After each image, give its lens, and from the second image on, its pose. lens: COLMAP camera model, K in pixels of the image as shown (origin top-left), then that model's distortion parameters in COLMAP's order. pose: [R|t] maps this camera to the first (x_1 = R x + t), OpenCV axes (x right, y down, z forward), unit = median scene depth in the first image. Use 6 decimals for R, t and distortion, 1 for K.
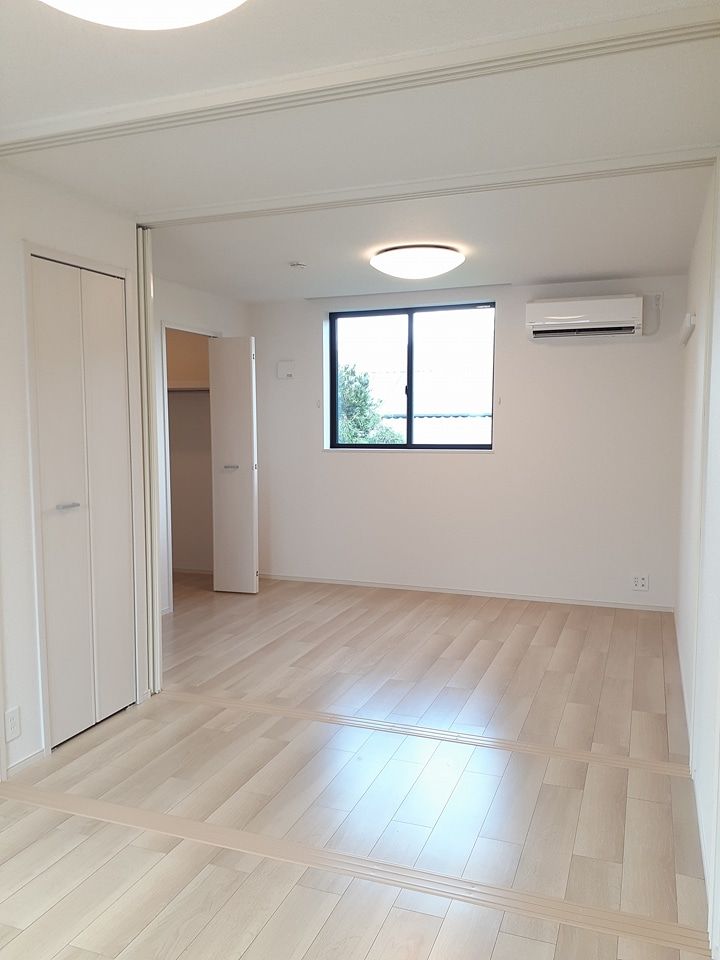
lens RADIAL K [[769.2, 0, 354.5], [0, 769.2, 483.6], [0, 0, 1]] dist [0.010230, 0.005548]
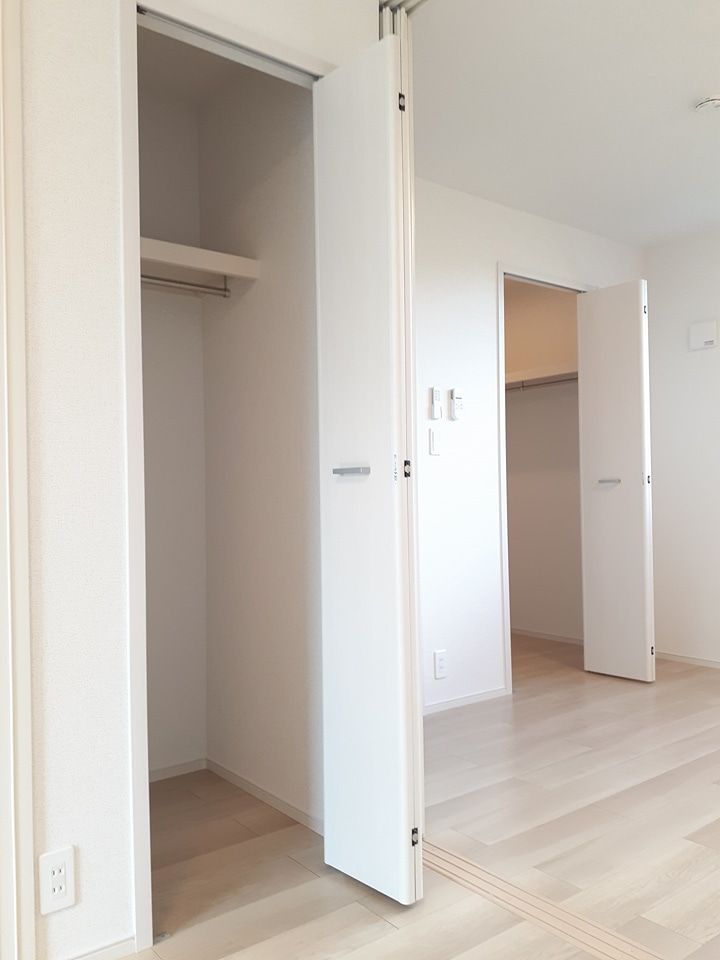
lens RADIAL K [[769.2, 0, 354.5], [0, 769.2, 483.6], [0, 0, 1]] dist [0.010230, 0.005548]
pose [[0.852295, -0.012430, -0.522914, -0.001870], [-0.037176, 0.995750, -0.084261, 0.043802], [0.521739, 0.091255, 0.848210, 0.330020]]
